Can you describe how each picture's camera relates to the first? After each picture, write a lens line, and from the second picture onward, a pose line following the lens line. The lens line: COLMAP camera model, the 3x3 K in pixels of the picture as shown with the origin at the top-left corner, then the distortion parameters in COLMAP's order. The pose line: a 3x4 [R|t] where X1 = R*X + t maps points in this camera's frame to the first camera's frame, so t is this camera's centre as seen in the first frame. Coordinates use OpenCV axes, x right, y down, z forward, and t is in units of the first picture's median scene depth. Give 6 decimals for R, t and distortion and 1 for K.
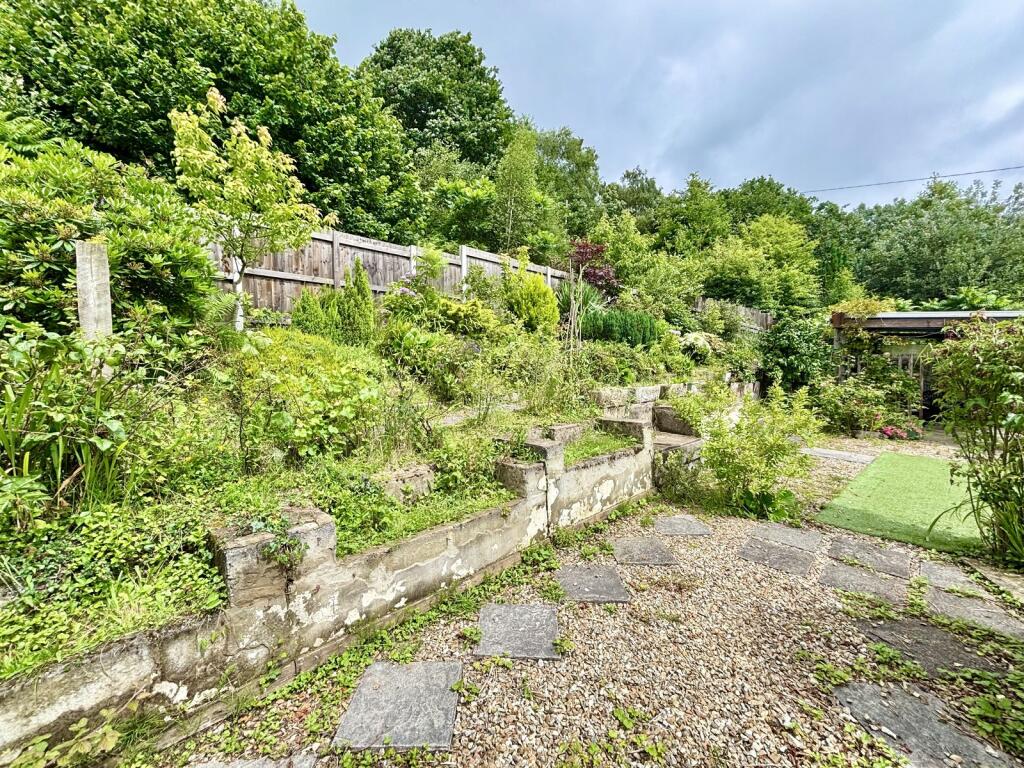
lens RADIAL K [[411.4, 0, 510.0], [0, 411.4, 383.3], [0, 0, 1]] dist [0.003973, 0.000338]
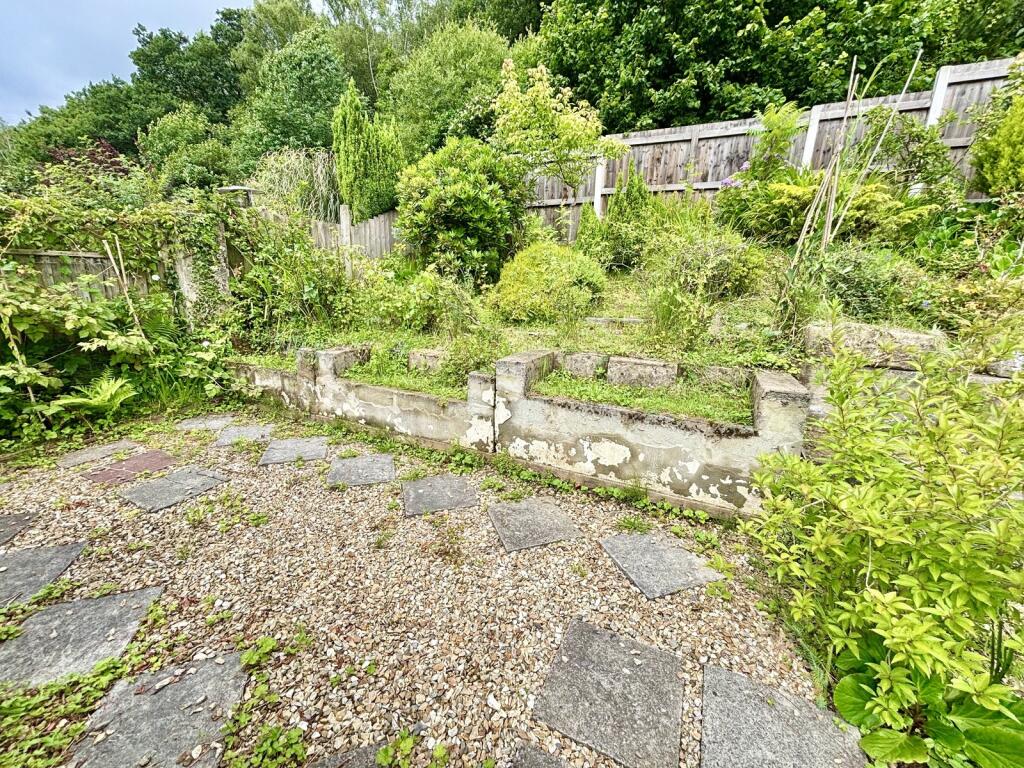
lens RADIAL K [[411.4, 0, 510.0], [0, 411.4, 383.3], [0, 0, 1]] dist [0.003973, 0.000338]
pose [[0.326767, 0.247172, -0.912211, 0.924560], [-0.074411, 0.968928, 0.235885, -0.012242], [0.942171, -0.009201, 0.335006, 0.712233]]
